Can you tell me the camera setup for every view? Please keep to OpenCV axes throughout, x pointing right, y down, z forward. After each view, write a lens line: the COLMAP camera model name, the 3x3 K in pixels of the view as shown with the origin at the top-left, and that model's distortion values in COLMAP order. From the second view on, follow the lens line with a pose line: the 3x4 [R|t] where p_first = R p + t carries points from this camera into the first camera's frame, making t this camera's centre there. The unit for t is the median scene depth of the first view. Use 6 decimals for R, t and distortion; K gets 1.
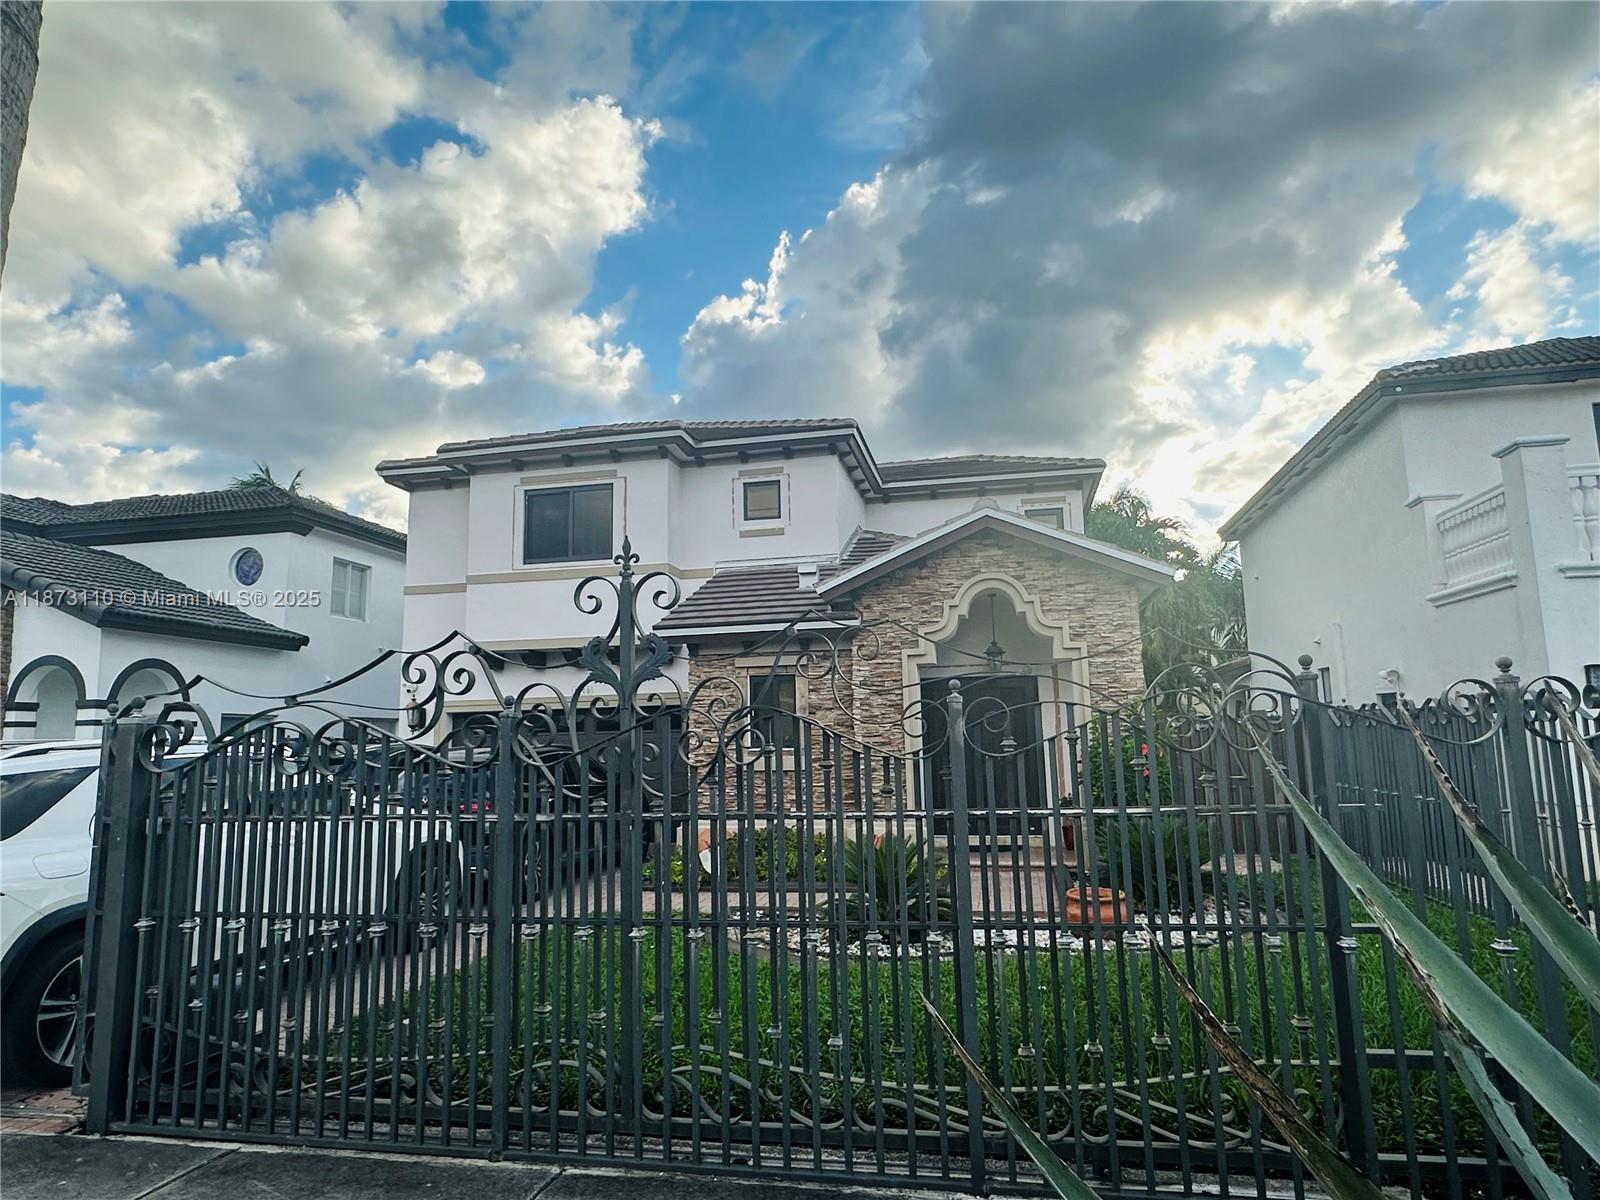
lens RADIAL K [[948.4, 0, 798.2], [0, 948.4, 606.8], [0, 0, 1]] dist [0.003247, 0.000411]
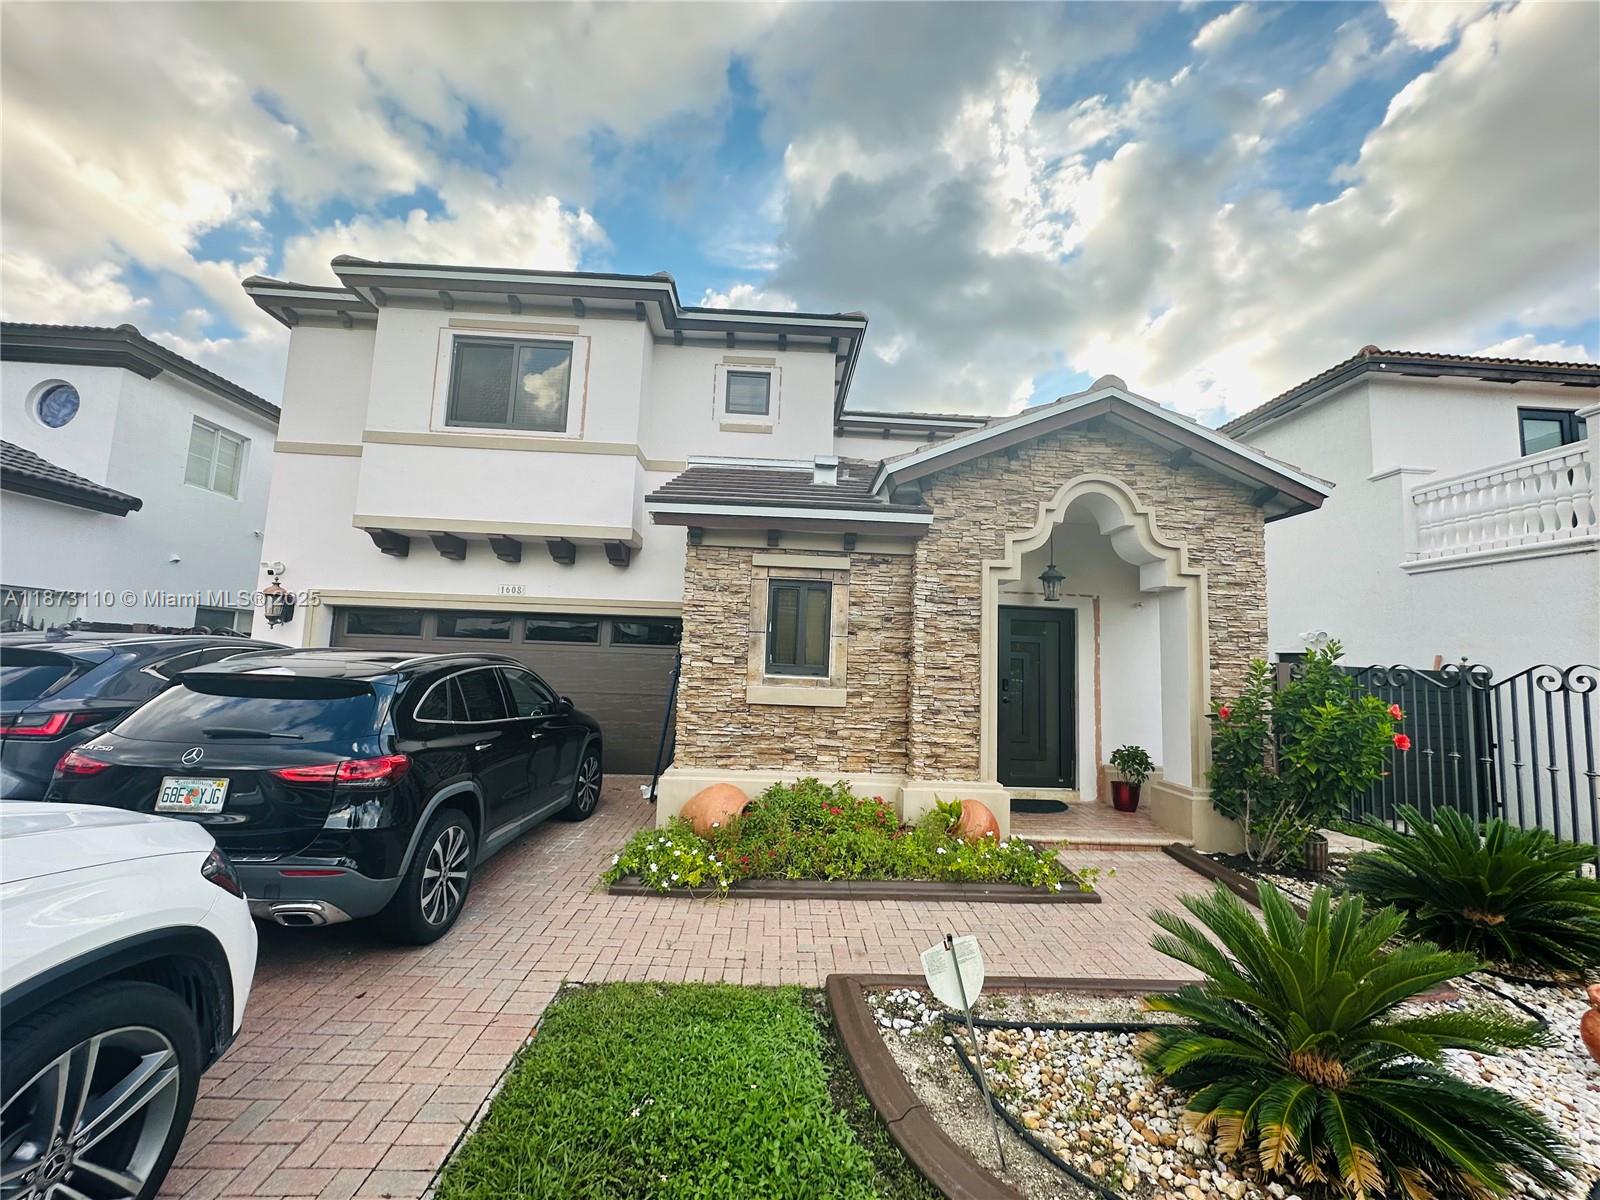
lens RADIAL K [[636.1, 0, 800.6], [0, 636.1, 598.7], [0, 0, 1]] dist [-0.004282, 0.001298]
pose [[0.964880, 0.083444, 0.249084, -0.150991], [-0.092859, 0.995333, 0.026269, 0.072392], [-0.245729, -0.048476, 0.968126, 0.497885]]
